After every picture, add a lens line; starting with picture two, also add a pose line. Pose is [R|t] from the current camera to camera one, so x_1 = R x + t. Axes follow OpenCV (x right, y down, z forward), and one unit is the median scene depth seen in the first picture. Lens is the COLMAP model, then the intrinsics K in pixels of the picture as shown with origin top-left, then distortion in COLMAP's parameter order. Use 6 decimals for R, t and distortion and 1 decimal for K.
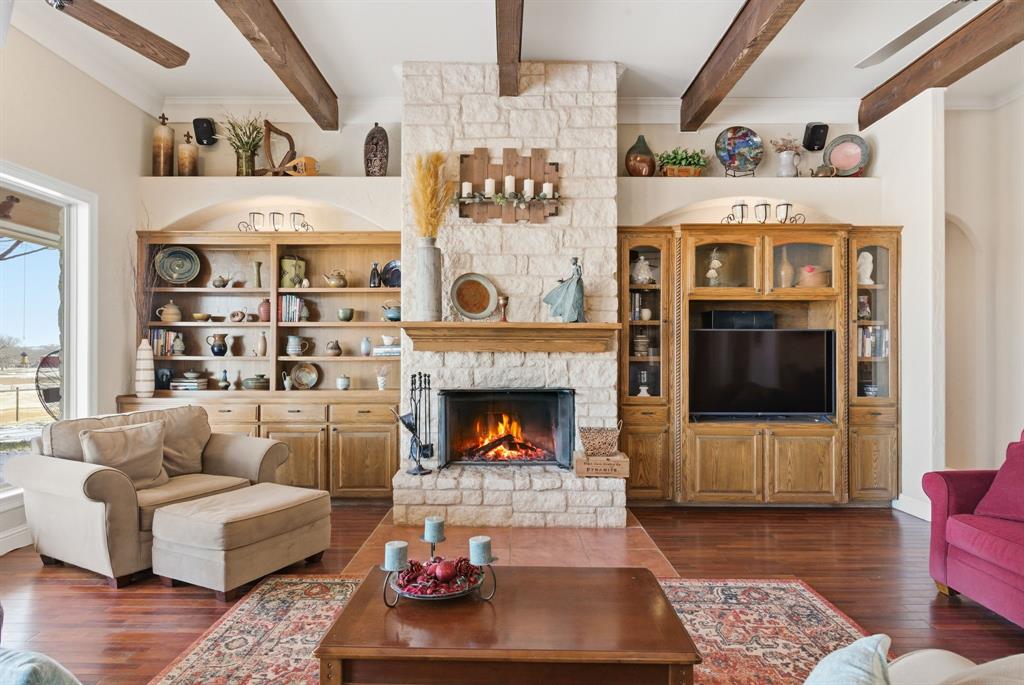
lens RADIAL K [[598.8, 0, 510.0], [0, 598.8, 345.3], [0, 0, 1]] dist [0.006754, -0.004126]
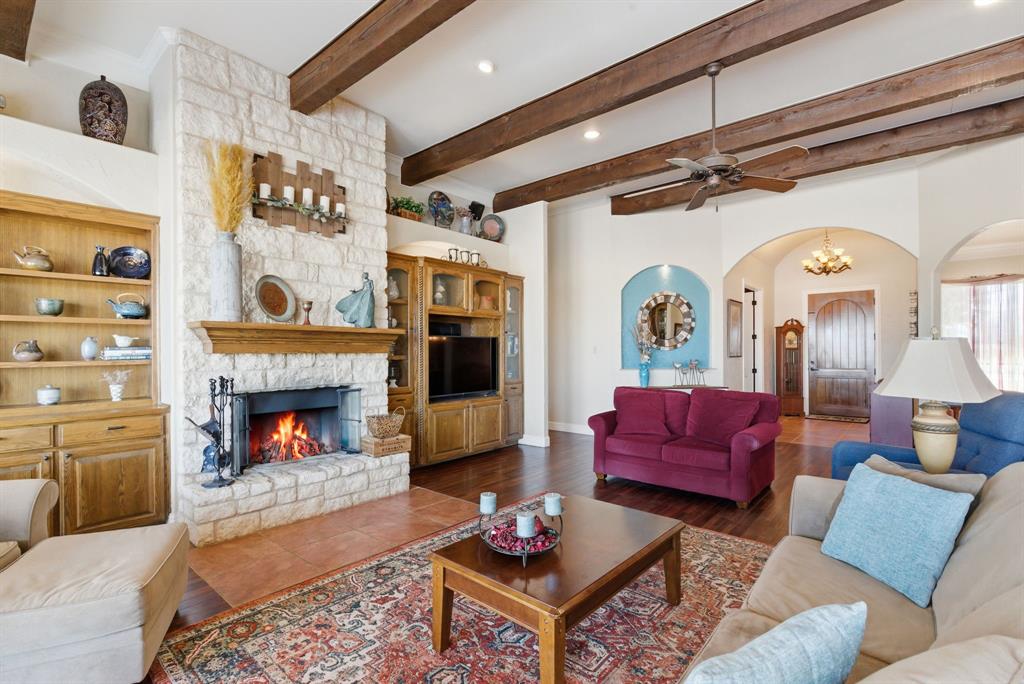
lens RADIAL K [[467.2, 0, 512.8], [0, 467.2, 348.8], [0, 0, 1]] dist [-0.000637, -0.000612]
pose [[0.648616, -0.002650, 0.761111, -0.382291], [-0.001475, 0.999988, 0.004739, -0.001557], [-0.761115, -0.004196, 0.648604, 0.173487]]
